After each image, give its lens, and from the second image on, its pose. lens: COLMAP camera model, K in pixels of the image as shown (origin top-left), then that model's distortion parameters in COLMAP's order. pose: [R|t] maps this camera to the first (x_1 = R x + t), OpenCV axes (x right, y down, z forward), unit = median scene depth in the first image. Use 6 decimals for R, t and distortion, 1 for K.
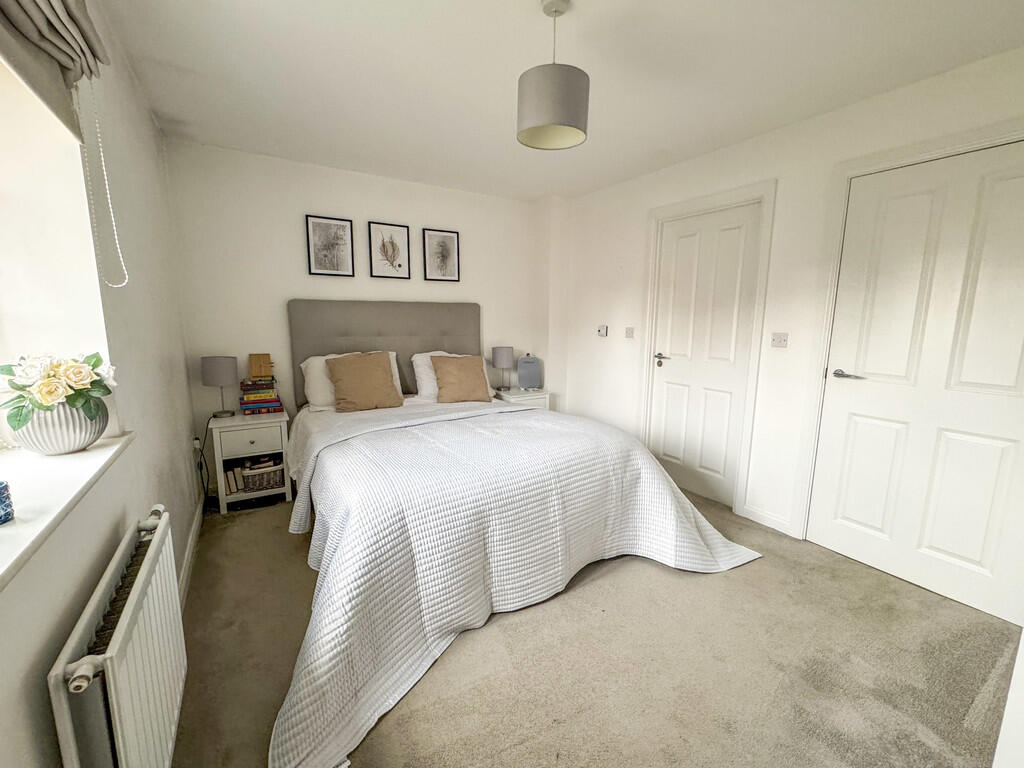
lens RADIAL K [[416.5, 0, 507.4], [0, 416.5, 382.3], [0, 0, 1]] dist [-0.001140, 0.000052]
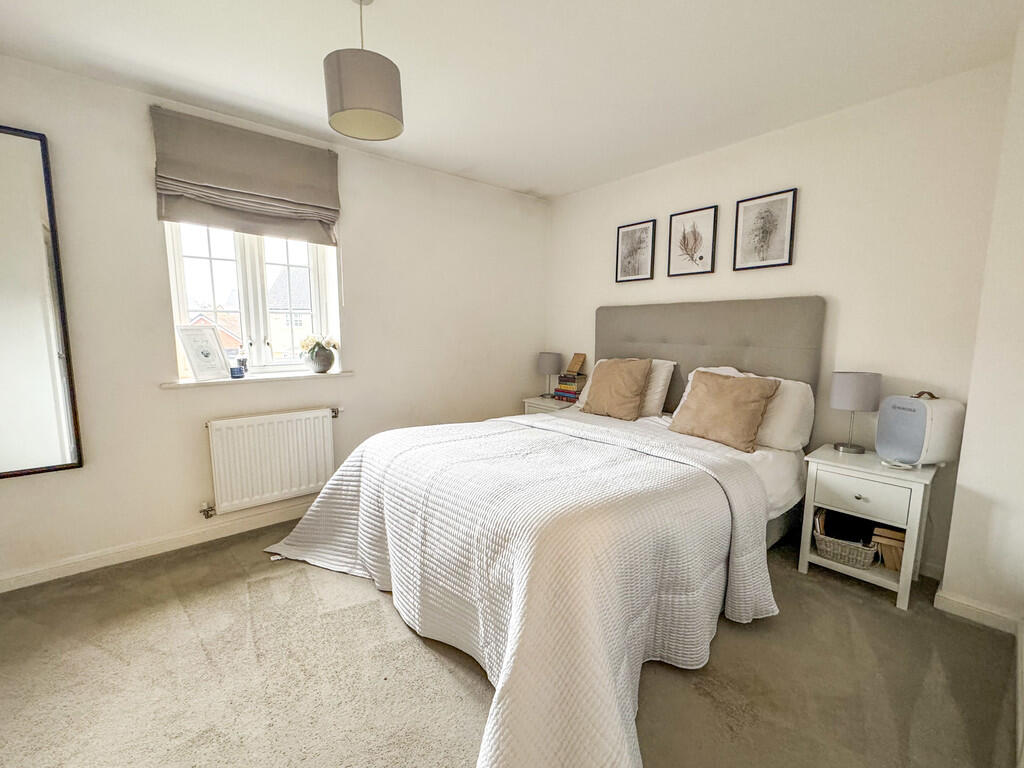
lens RADIAL K [[416.5, 0, 507.4], [0, 416.5, 382.3], [0, 0, 1]] dist [-0.001140, 0.000052]
pose [[0.173882, 0.120148, -0.977410, 0.519157], [-0.156705, 0.983258, 0.092988, -0.060164], [0.972218, 0.136996, 0.189799, 0.531466]]
